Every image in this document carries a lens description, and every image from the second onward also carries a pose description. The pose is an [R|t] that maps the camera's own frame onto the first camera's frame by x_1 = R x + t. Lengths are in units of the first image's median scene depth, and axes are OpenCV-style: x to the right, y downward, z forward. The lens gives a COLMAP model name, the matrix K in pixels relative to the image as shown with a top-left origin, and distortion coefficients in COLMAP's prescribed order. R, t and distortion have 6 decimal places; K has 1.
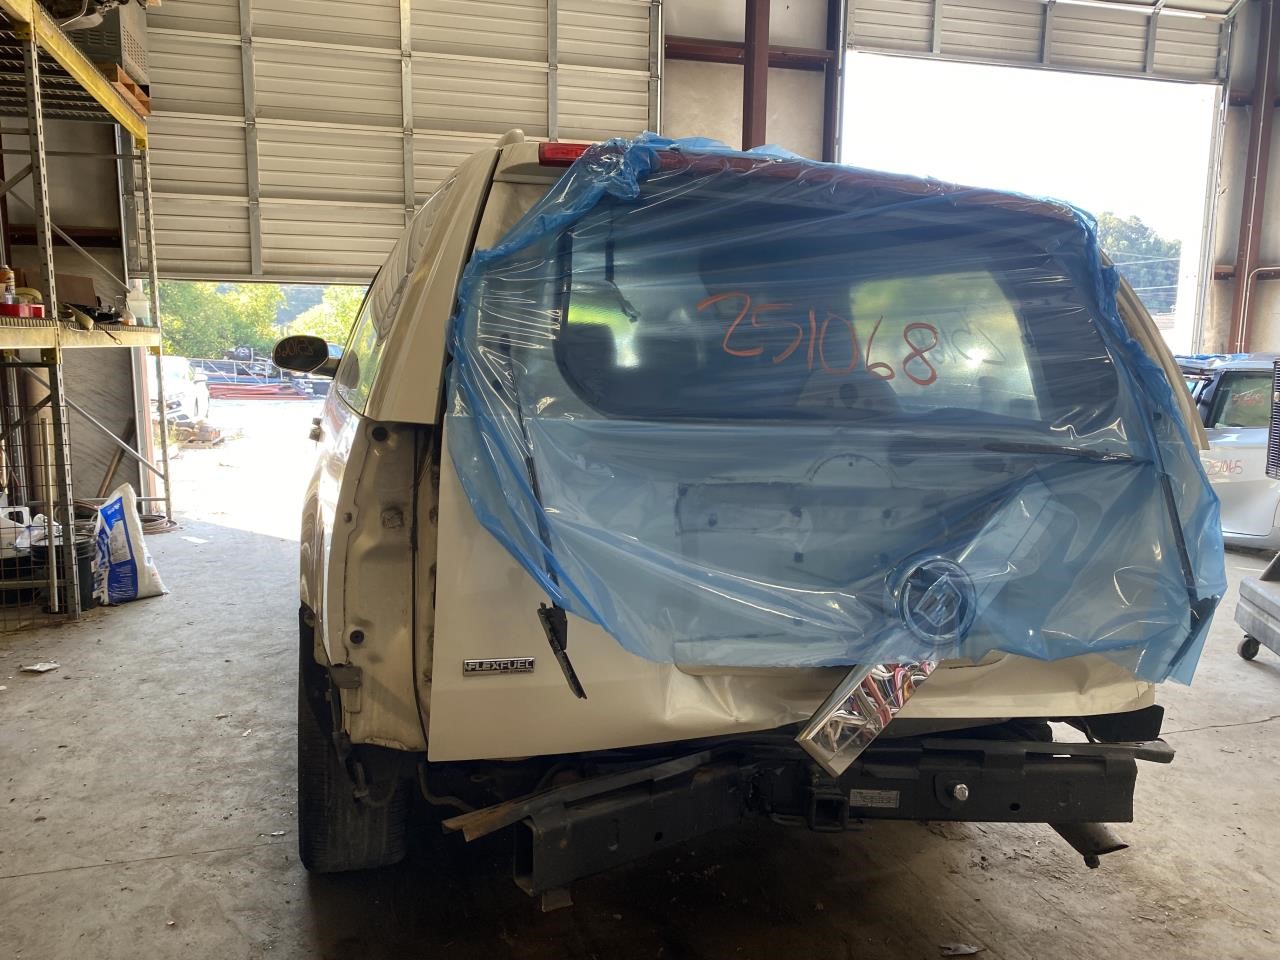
lens RADIAL K [[979.4, 0, 638.0], [0, 979.4, 482.1], [0, 0, 1]] dist [0.002242, 0.000934]
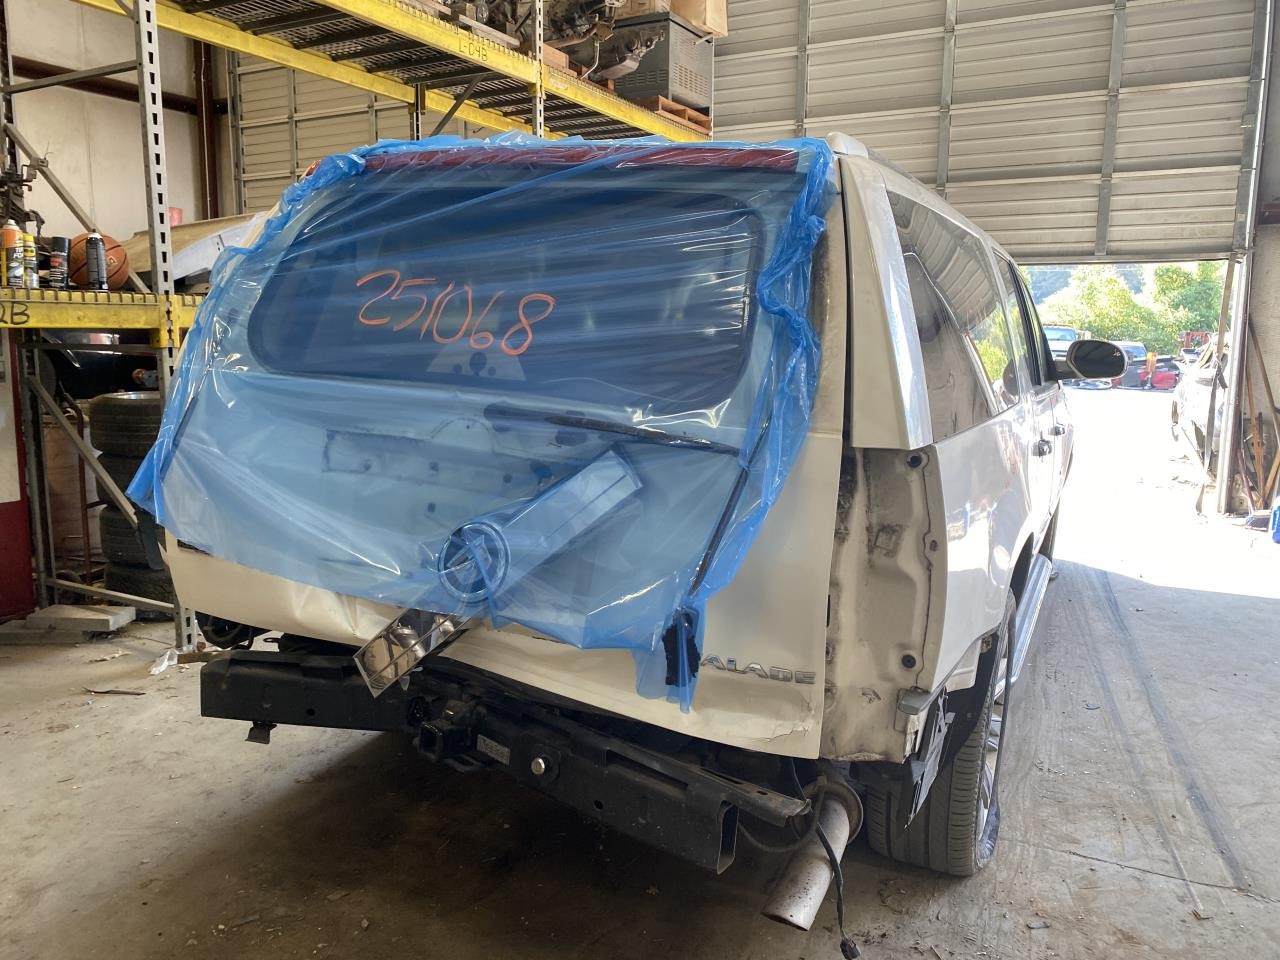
lens RADIAL K [[979.4, 0, 637.3], [0, 979.4, 478.4], [0, 0, 1]] dist [0.002242, 0.000934]
pose [[0.724078, 0.101952, -0.682141, 0.320984], [-0.094080, 0.994370, 0.048753, -0.009412], [0.683271, 0.028875, 0.729594, 0.103152]]
